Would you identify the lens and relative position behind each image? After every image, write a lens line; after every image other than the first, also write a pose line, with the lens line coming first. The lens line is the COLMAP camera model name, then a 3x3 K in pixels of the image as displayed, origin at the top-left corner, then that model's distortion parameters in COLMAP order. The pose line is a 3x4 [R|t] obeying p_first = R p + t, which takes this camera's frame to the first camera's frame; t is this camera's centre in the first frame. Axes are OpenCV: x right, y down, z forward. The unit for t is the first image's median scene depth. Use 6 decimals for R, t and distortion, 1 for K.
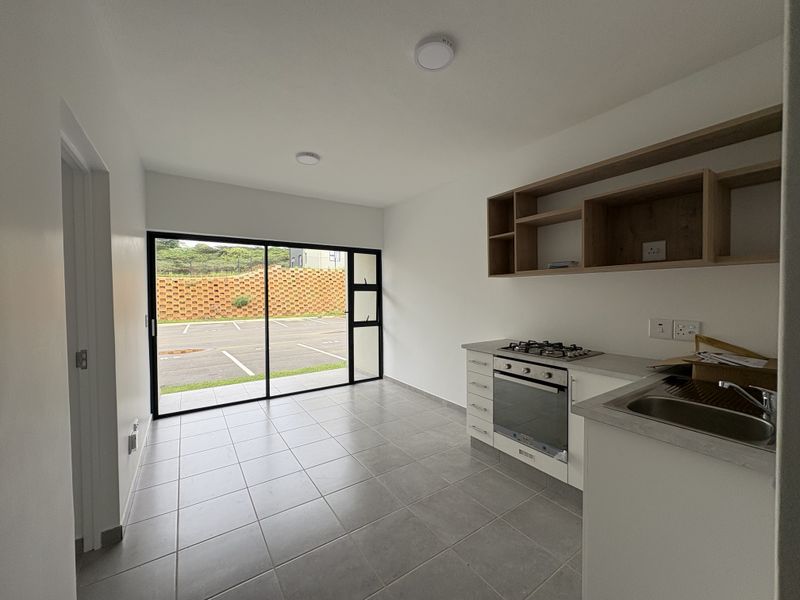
lens RADIAL K [[319.2, 0, 400.0], [0, 319.2, 300.0], [0, 0, 1]] dist [0.000837, 0.000092]
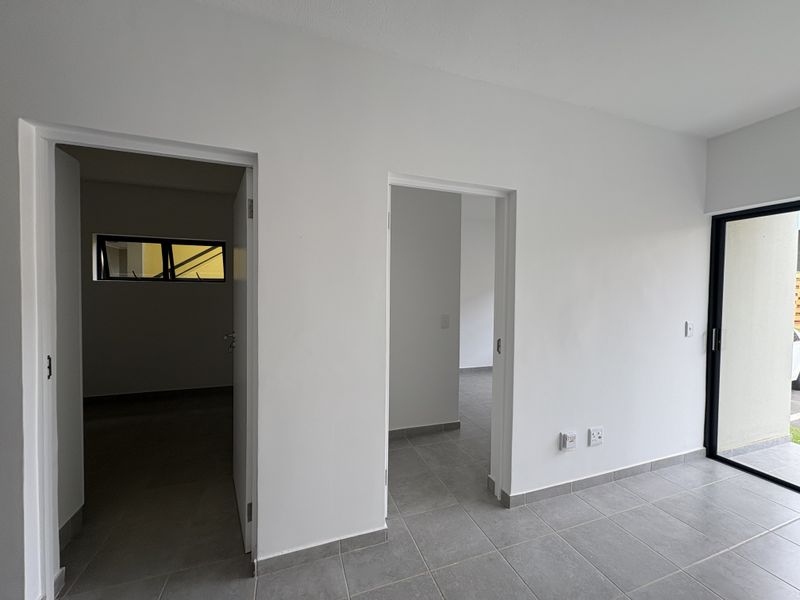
lens RADIAL K [[319.2, 0, 400.0], [0, 319.2, 300.0], [0, 0, 1]] dist [0.000837, 0.000092]
pose [[-0.246585, 0.022470, -0.968861, 0.230317], [-0.030699, 0.999048, 0.030983, -0.014318], [0.968635, 0.037383, -0.245661, 0.625481]]
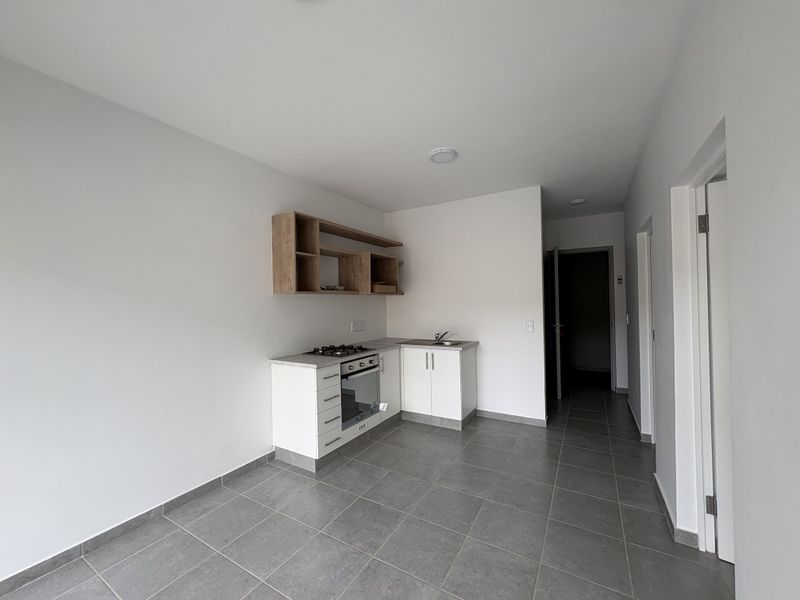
lens RADIAL K [[319.2, 0, 400.0], [0, 319.2, 300.0], [0, 0, 1]] dist [0.000837, 0.000092]
pose [[-0.424418, 0.022795, 0.905179, -0.845889], [0.042078, 0.999100, -0.005431, -0.038381], [-0.904488, 0.035783, -0.424995, 1.311490]]
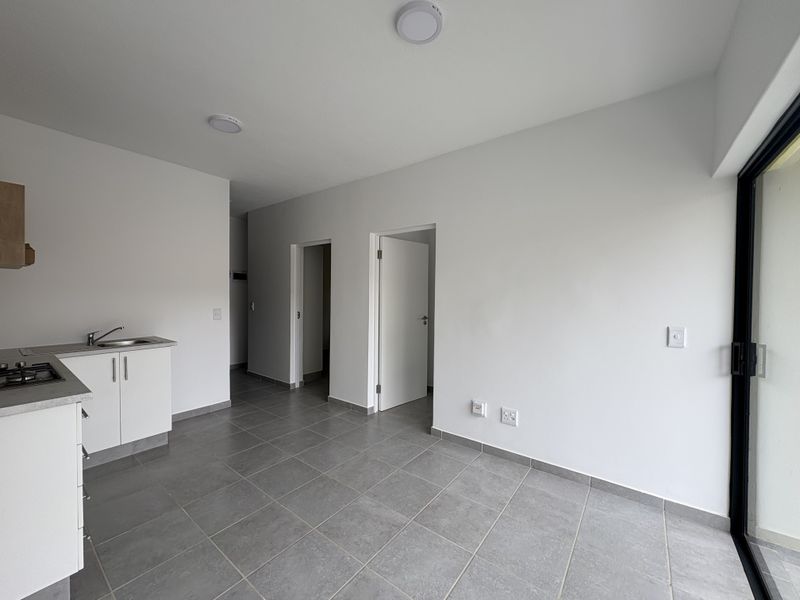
lens RADIAL K [[319.2, 0, 400.0], [0, 319.2, 300.0], [0, 0, 1]] dist [0.000837, 0.000092]
pose [[-0.948383, 0.005158, -0.317086, -0.119593], [-0.008311, 0.999120, 0.041110, -0.034873], [0.317019, 0.041624, -0.947505, 1.825405]]
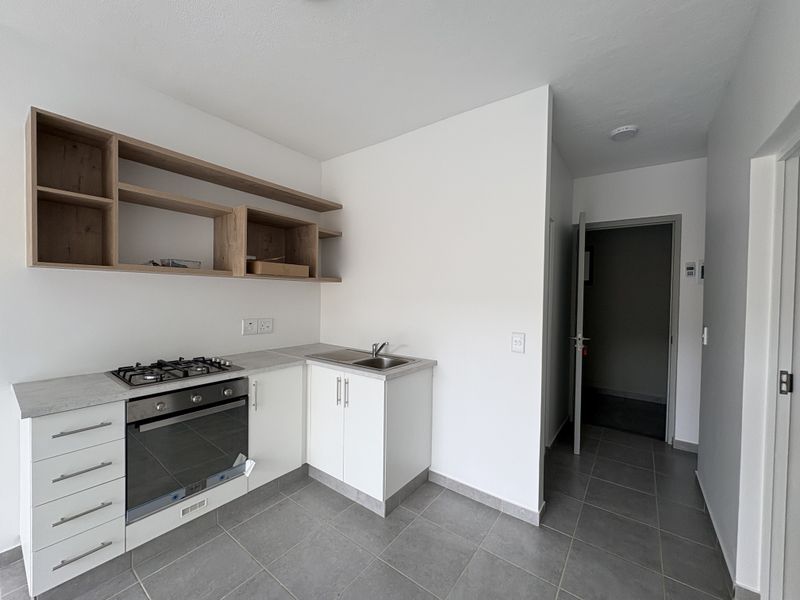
lens RADIAL K [[319.2, 0, 400.0], [0, 319.2, 300.0], [0, 0, 1]] dist [0.000837, 0.000092]
pose [[-0.325477, -0.012549, 0.945467, -0.453488], [0.006488, 0.999859, 0.015504, -0.024604], [-0.945528, 0.011181, -0.325350, 0.718756]]
